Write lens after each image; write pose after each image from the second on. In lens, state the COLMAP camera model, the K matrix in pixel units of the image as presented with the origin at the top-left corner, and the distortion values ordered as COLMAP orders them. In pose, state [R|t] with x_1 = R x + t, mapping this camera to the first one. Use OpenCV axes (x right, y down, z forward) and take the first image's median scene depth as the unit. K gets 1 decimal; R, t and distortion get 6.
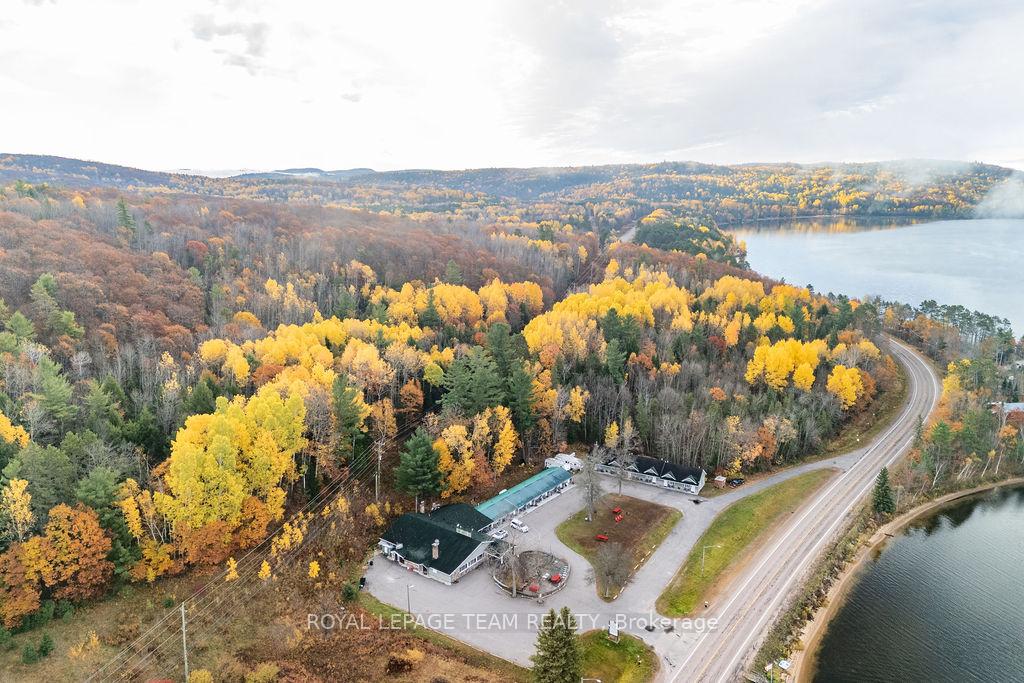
lens RADIAL K [[748.6, 0, 508.2], [0, 748.6, 340.1], [0, 0, 1]] dist [0.071005, -0.059153]
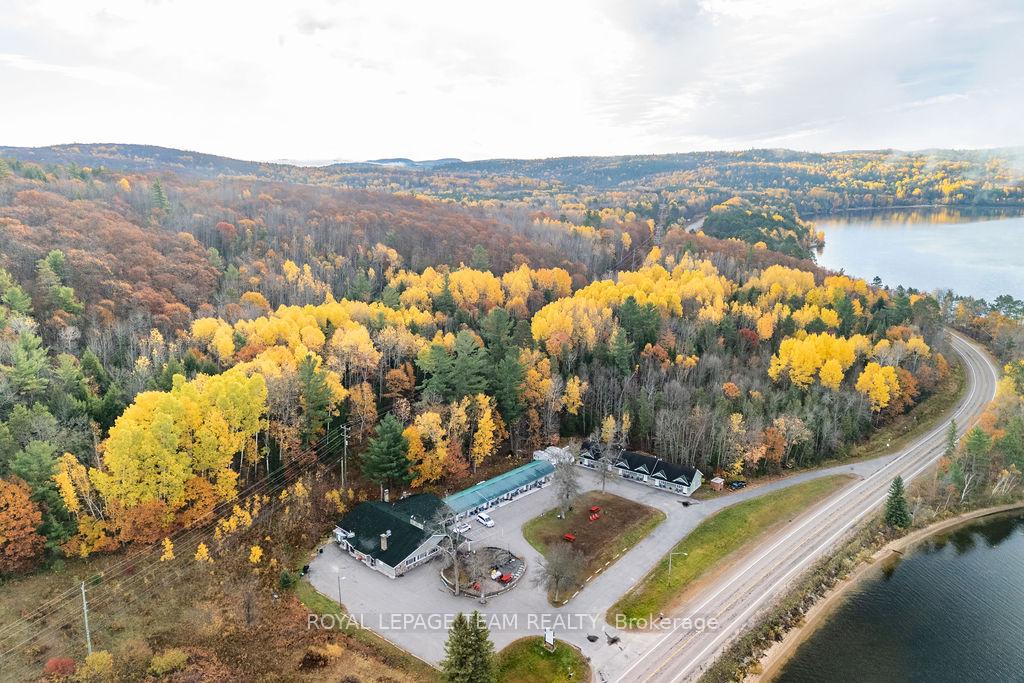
lens RADIAL K [[748.6, 0, 508.7], [0, 748.6, 341.3], [0, 0, 1]] dist [0.071005, -0.059153]
pose [[0.993504, 0.025881, -0.110817, 0.126058], [-0.024253, 0.999578, 0.016010, 0.004438], [0.111185, -0.013218, 0.993712, 0.054019]]
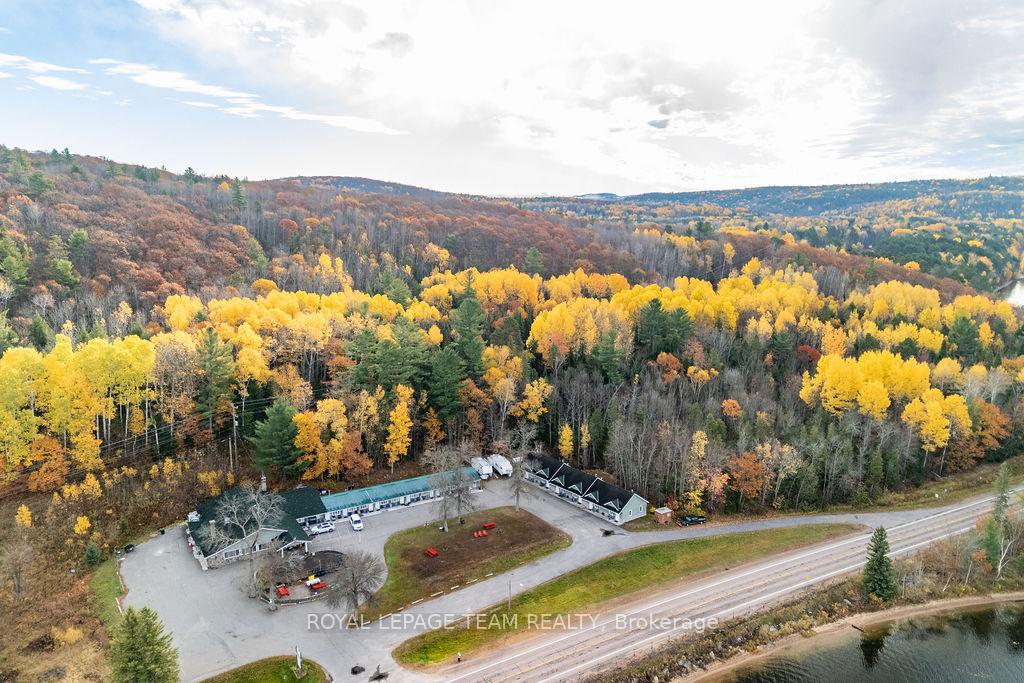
lens RADIAL K [[748.6, 0, 509.2], [0, 748.6, 350.7], [0, 0, 1]] dist [0.071005, -0.059153]
pose [[0.927281, 0.076461, -0.366475, 0.405400], [-0.083334, 0.996517, -0.002946, 0.041170], [0.364974, 0.033272, 0.930423, 0.247477]]
